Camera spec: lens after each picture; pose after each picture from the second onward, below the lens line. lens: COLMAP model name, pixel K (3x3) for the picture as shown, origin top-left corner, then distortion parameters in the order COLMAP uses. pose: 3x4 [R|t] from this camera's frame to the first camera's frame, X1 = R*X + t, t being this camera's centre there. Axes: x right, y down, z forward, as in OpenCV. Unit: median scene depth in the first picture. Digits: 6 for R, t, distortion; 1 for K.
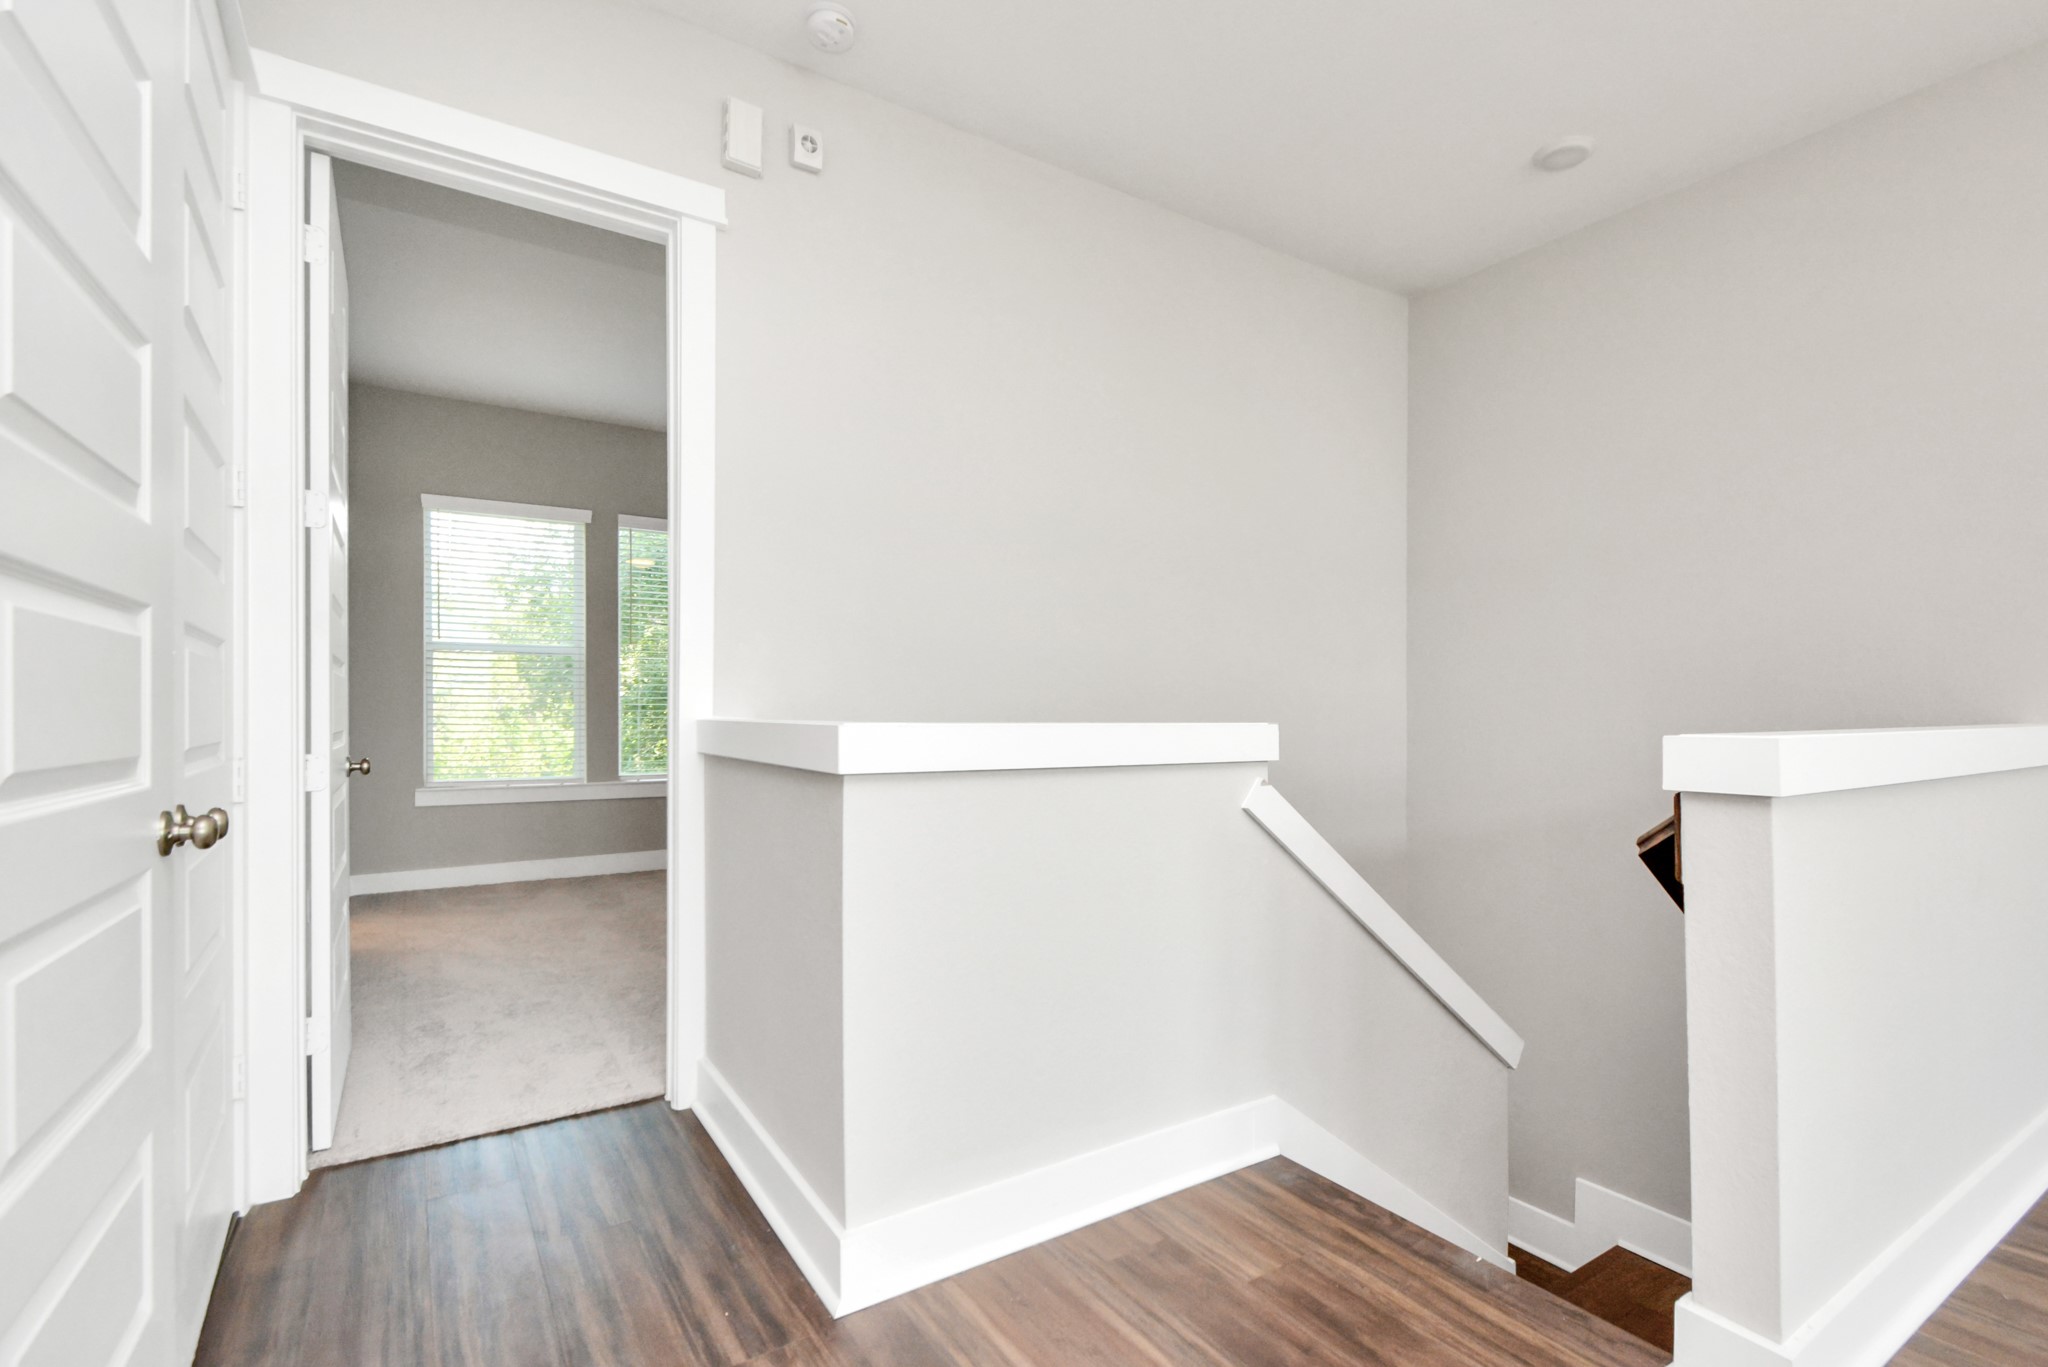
lens RADIAL K [[918.9, 0, 1061.4], [0, 918.9, 705.5], [0, 0, 1]] dist [-0.000720, -0.000068]
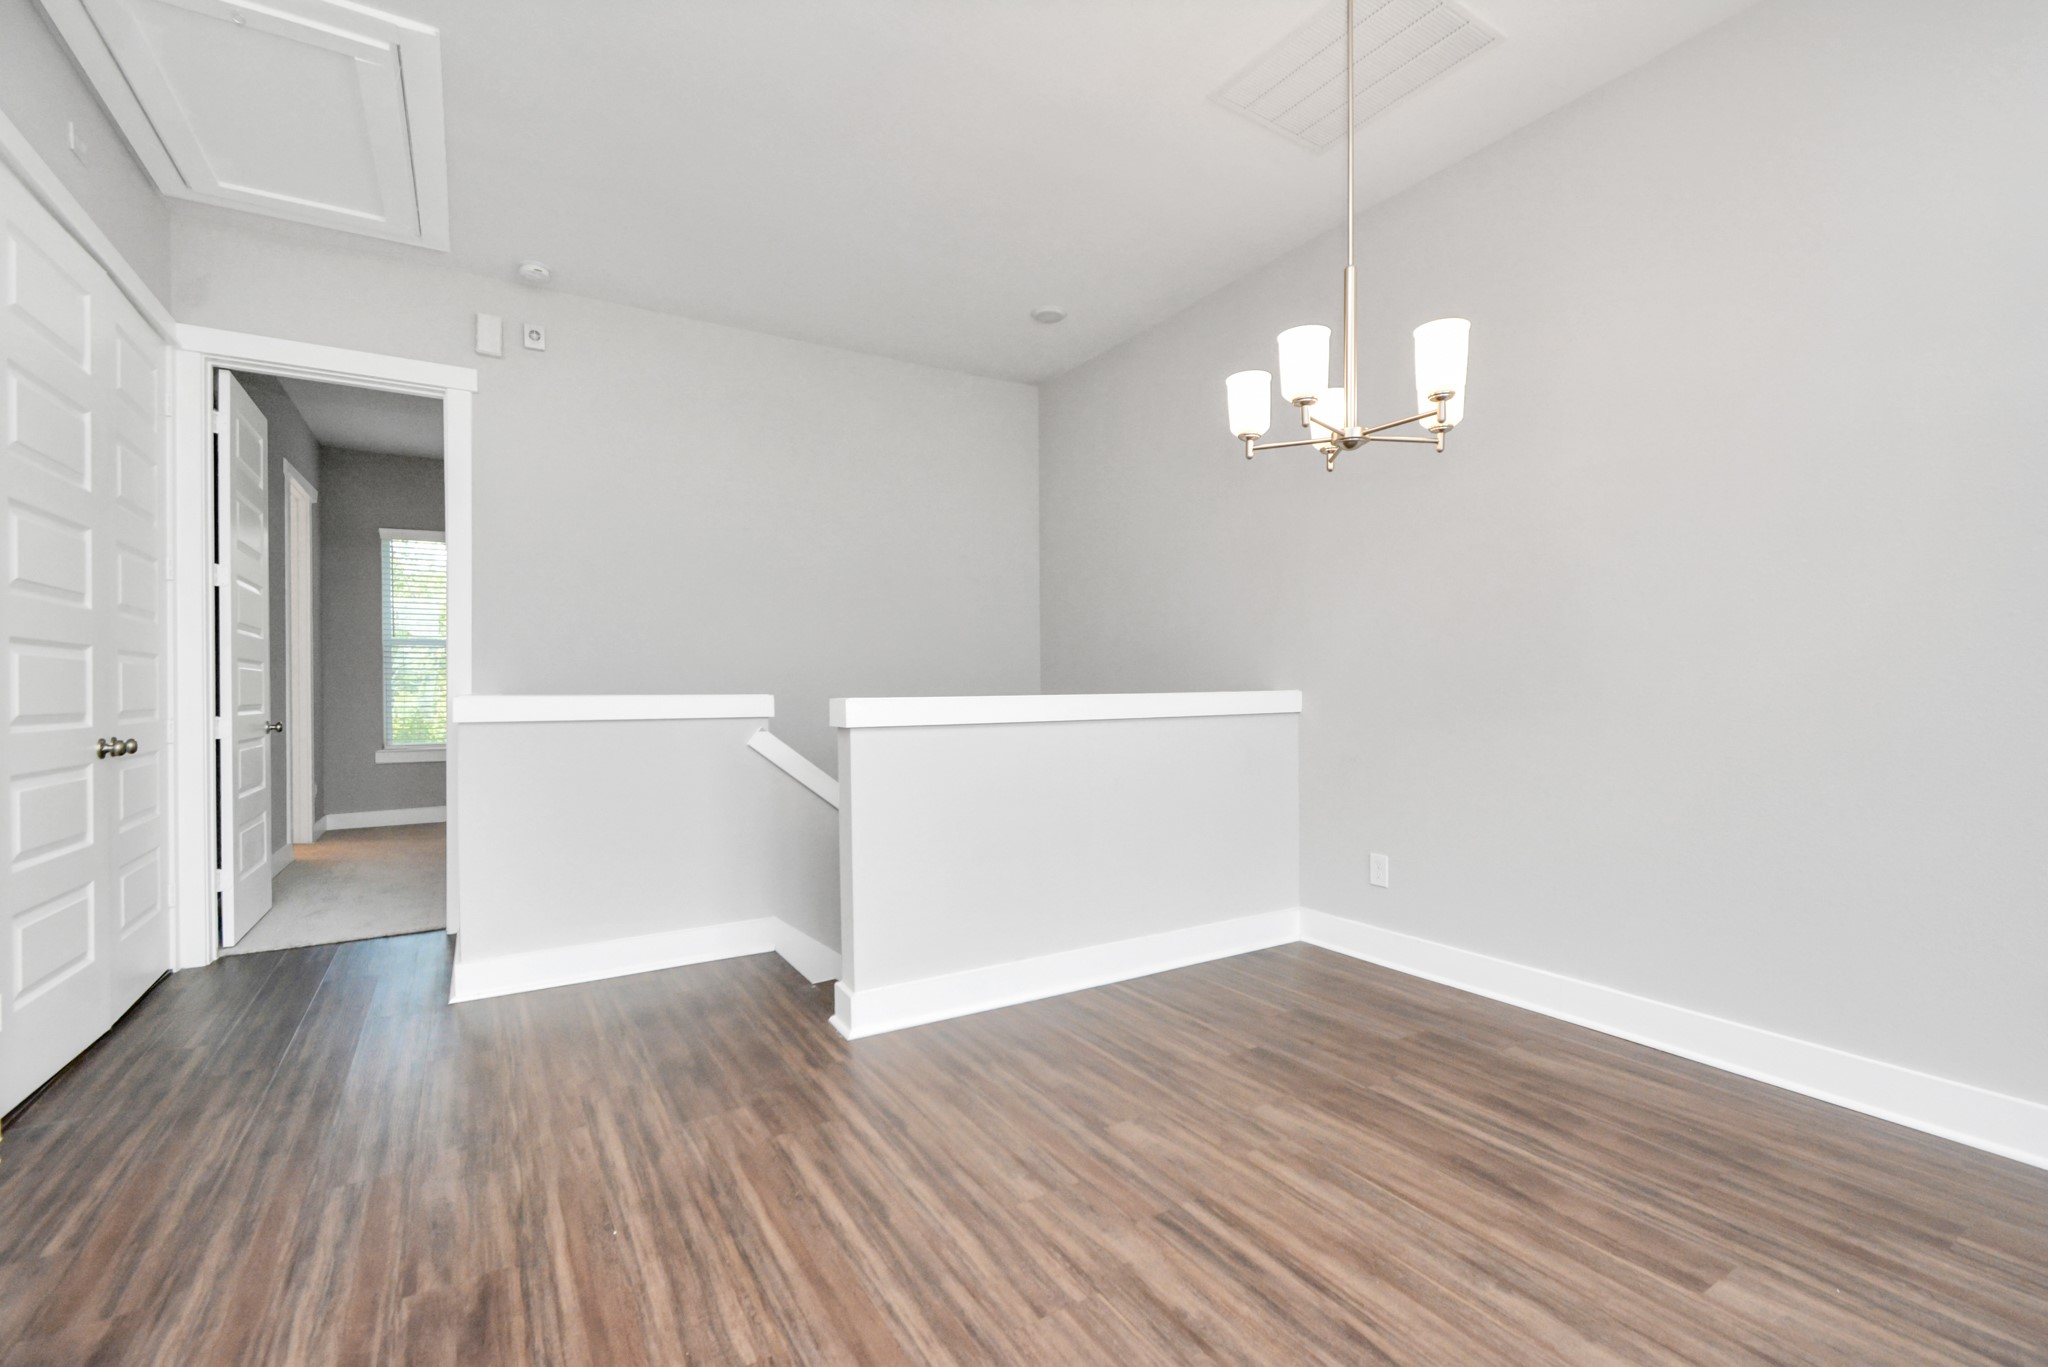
lens RADIAL K [[892.9, 0, 1059.0], [0, 892.9, 678.4], [0, 0, 1]] dist [0.004941, -0.003034]
pose [[0.999058, -0.008685, -0.042517, 0.823397], [0.008545, 0.999957, -0.003479, -0.000673], [0.042545, 0.003112, 0.999090, -0.608420]]
